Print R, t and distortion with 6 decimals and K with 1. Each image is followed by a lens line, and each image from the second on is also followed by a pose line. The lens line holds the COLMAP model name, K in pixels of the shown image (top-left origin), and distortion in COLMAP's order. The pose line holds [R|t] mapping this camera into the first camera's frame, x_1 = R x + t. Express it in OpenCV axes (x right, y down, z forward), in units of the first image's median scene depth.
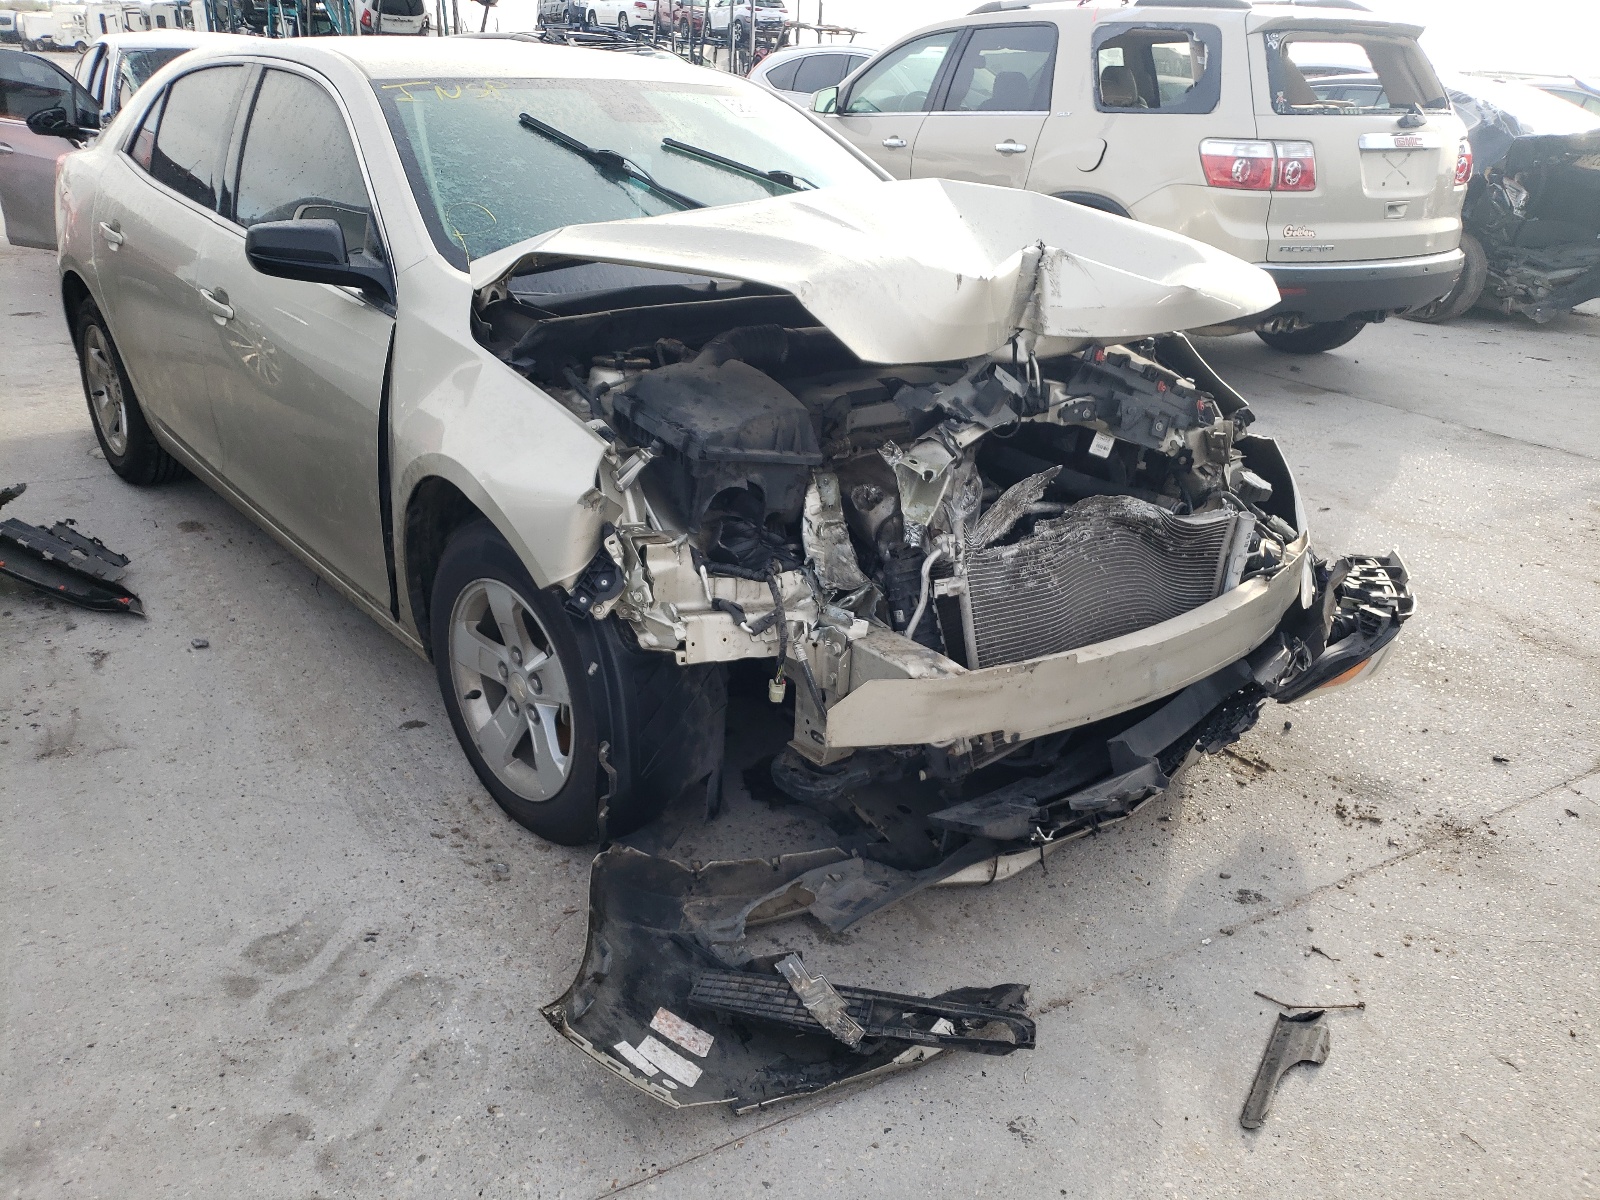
lens RADIAL K [[1323.6, 0, 799.5], [0, 1323.6, 518.9], [0, 0, 1]] dist [0.002130, -0.001324]
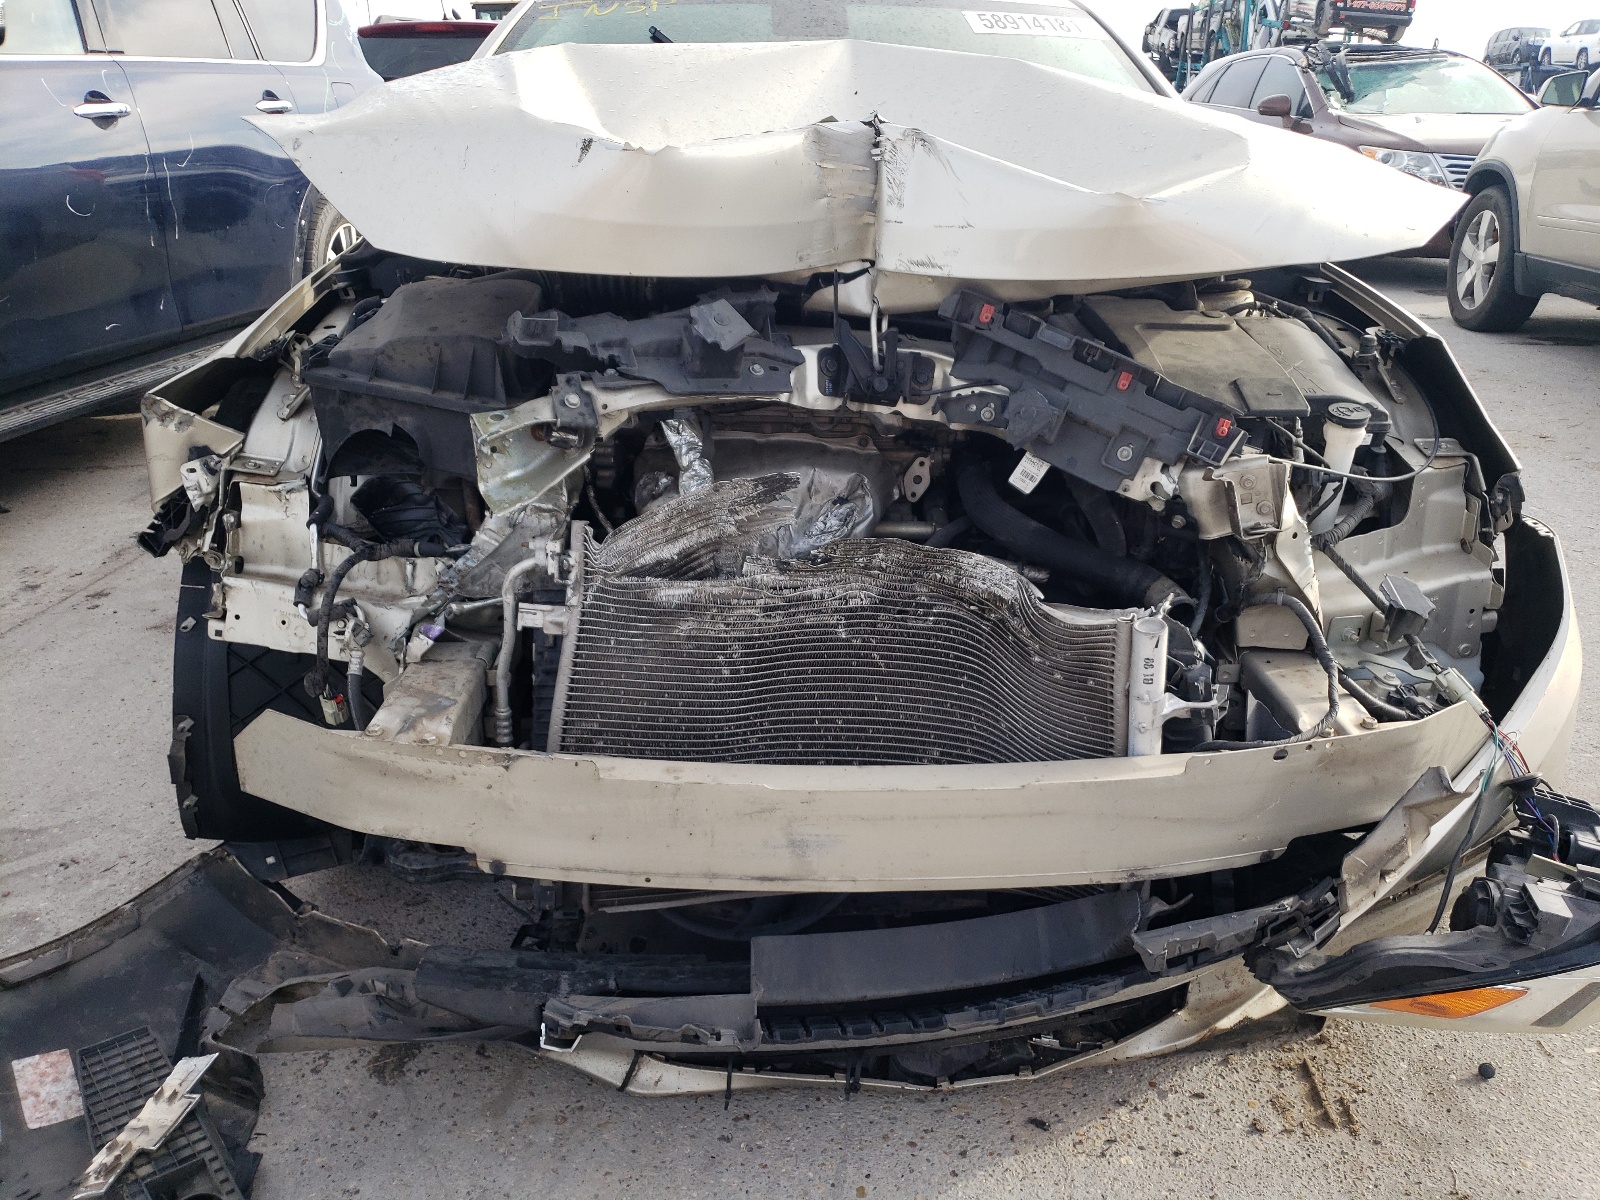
lens RADIAL K [[1323.6, 0, 799.5], [0, 1323.6, 518.9], [0, 0, 1]] dist [0.002130, -0.001324]
pose [[0.801171, 0.159628, -0.576752, 0.536235], [-0.179292, 0.983523, 0.023154, -0.032111], [0.570946, 0.084856, 0.816591, 0.489046]]
